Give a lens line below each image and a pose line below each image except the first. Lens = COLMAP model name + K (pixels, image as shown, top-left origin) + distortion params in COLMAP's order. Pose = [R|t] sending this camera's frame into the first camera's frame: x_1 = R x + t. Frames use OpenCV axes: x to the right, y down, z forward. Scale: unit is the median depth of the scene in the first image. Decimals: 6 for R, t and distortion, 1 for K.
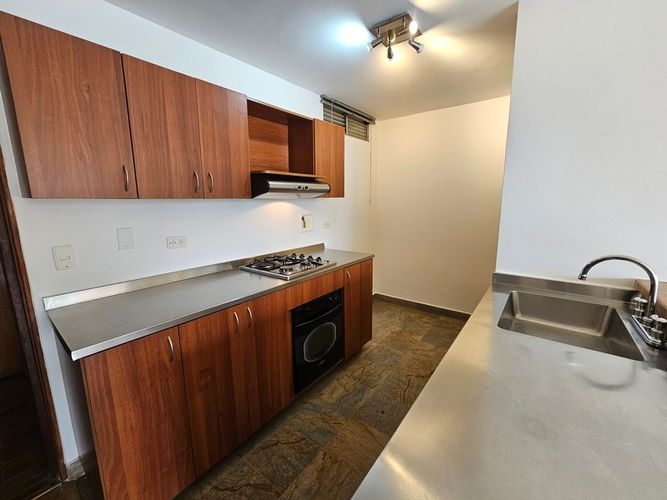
lens RADIAL K [[271.9, 0, 331.9], [0, 271.9, 245.9], [0, 0, 1]] dist [-0.001110, -0.000058]
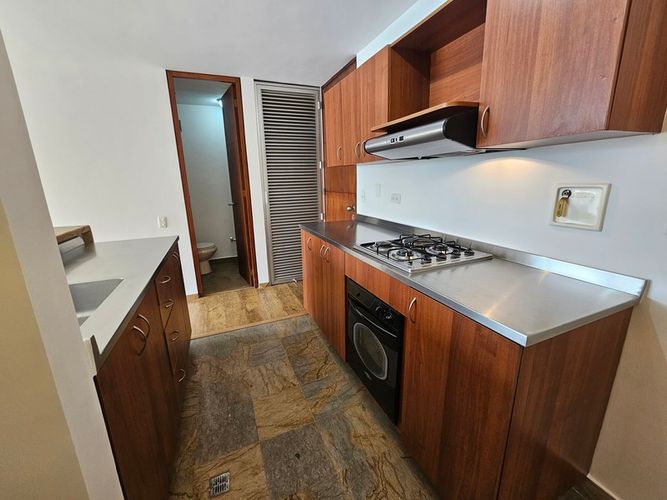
lens RADIAL K [[271.9, 0, 331.9], [0, 271.9, 245.9], [0, 0, 1]] dist [-0.001110, -0.000058]
pose [[-0.483824, 0.225883, -0.845513, 0.621057], [-0.120703, 0.939662, 0.320104, -0.161928], [0.866802, 0.256930, -0.427366, 1.222009]]
